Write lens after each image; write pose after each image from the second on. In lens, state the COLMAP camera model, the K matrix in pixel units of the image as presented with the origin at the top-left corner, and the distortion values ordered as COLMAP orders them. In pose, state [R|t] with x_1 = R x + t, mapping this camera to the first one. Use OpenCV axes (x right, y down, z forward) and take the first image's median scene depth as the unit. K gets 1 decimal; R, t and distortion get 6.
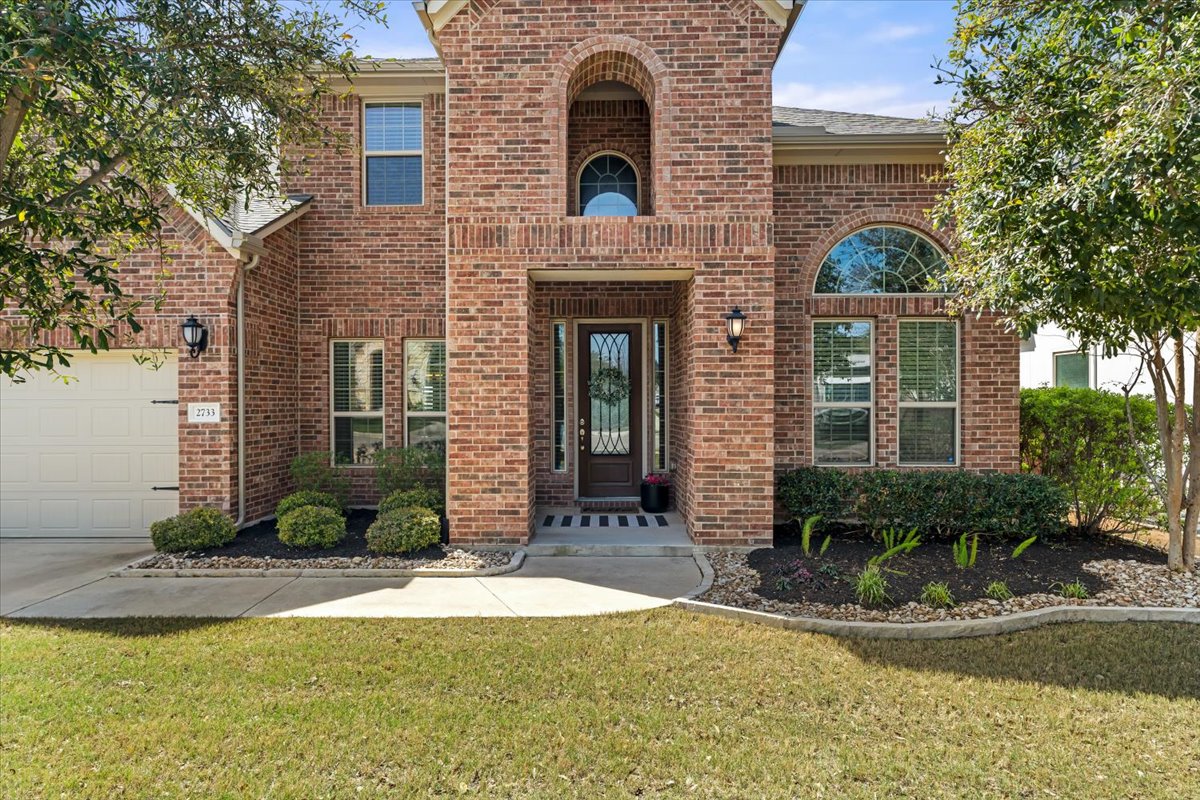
lens RADIAL K [[728.8, 0, 600.0], [0, 728.8, 400.0], [0, 0, 1]] dist [-0.000363, 0.000809]
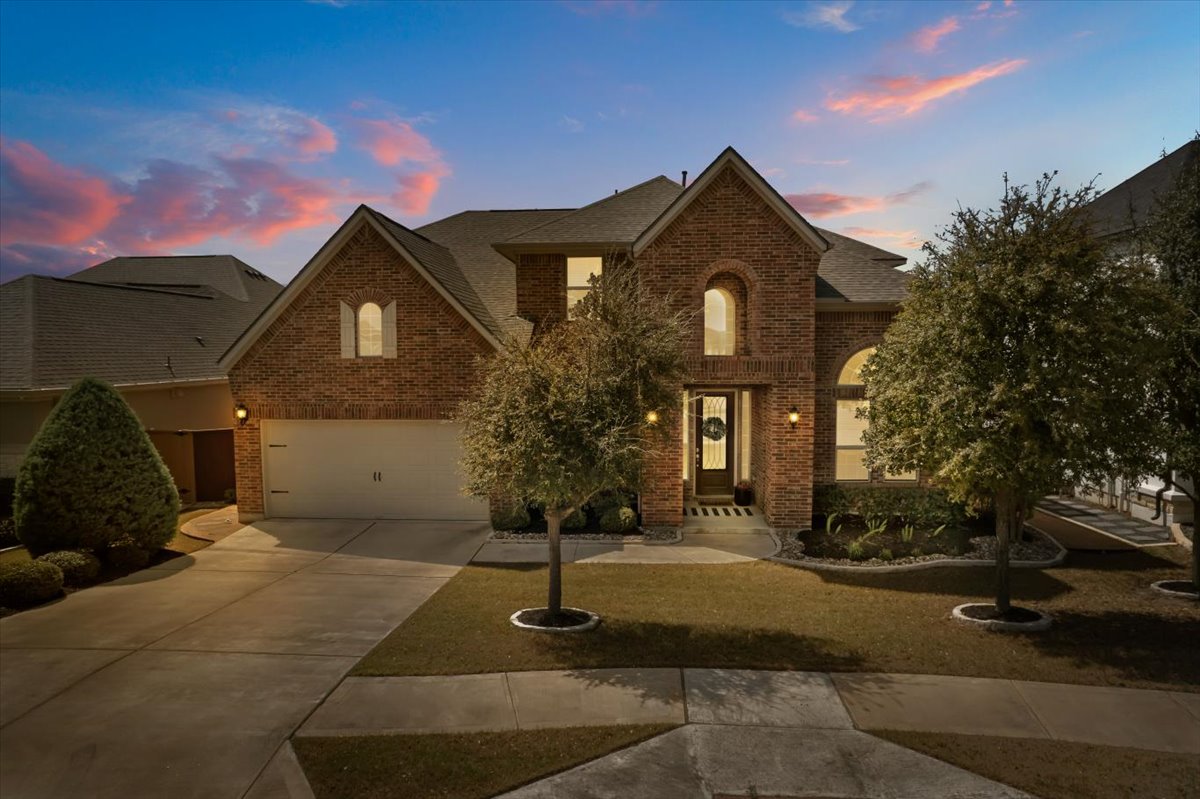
lens RADIAL K [[730.8, 0, 619.3], [0, 730.8, 404.7], [0, 0, 1]] dist [-0.061404, 0.049920]
pose [[0.999487, 0.001954, -0.031975, -0.206739], [0.000163, 0.997816, 0.066052, -0.251794], [0.032034, -0.066023, 0.997304, -0.900865]]
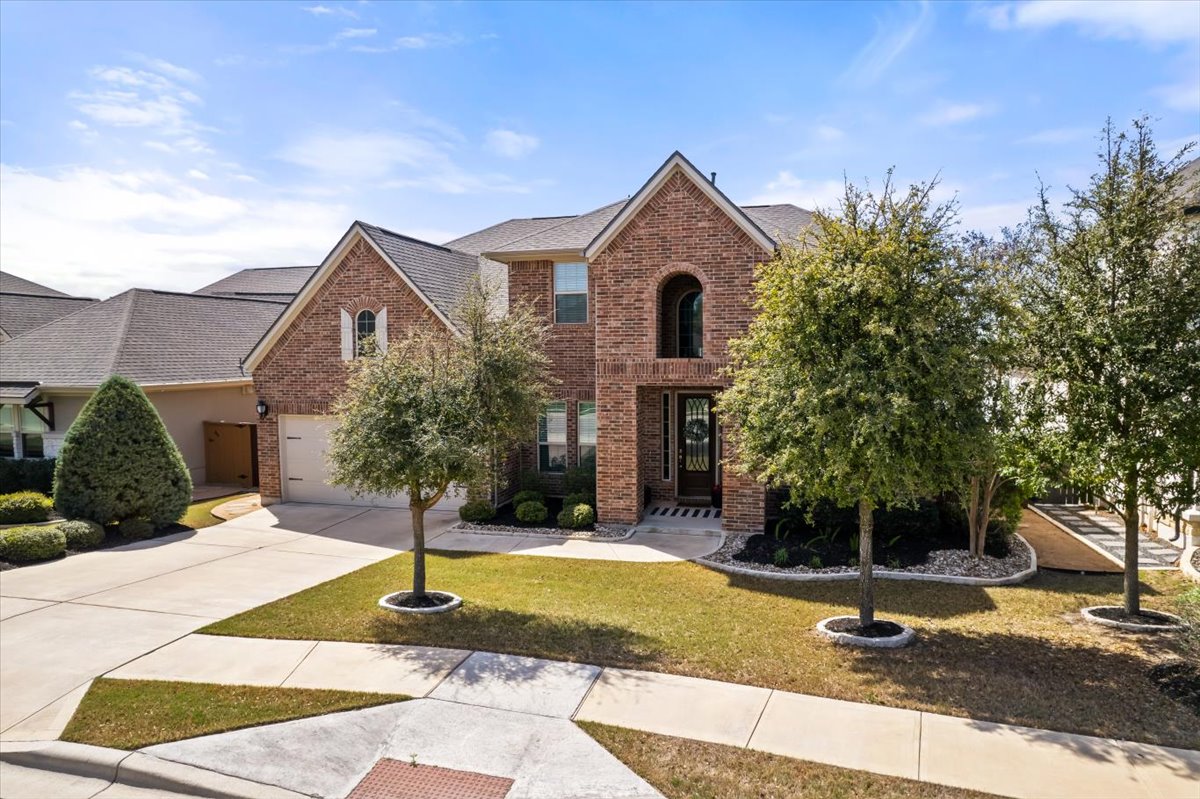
lens RADIAL K [[730.8, 0, 619.3], [0, 730.8, 404.7], [0, 0, 1]] dist [-0.061404, 0.049920]
pose [[0.975051, 0.014283, -0.221522, 0.286963], [0.000595, 0.997756, 0.066947, -0.259505], [0.221981, -0.065409, 0.972855, -0.899203]]
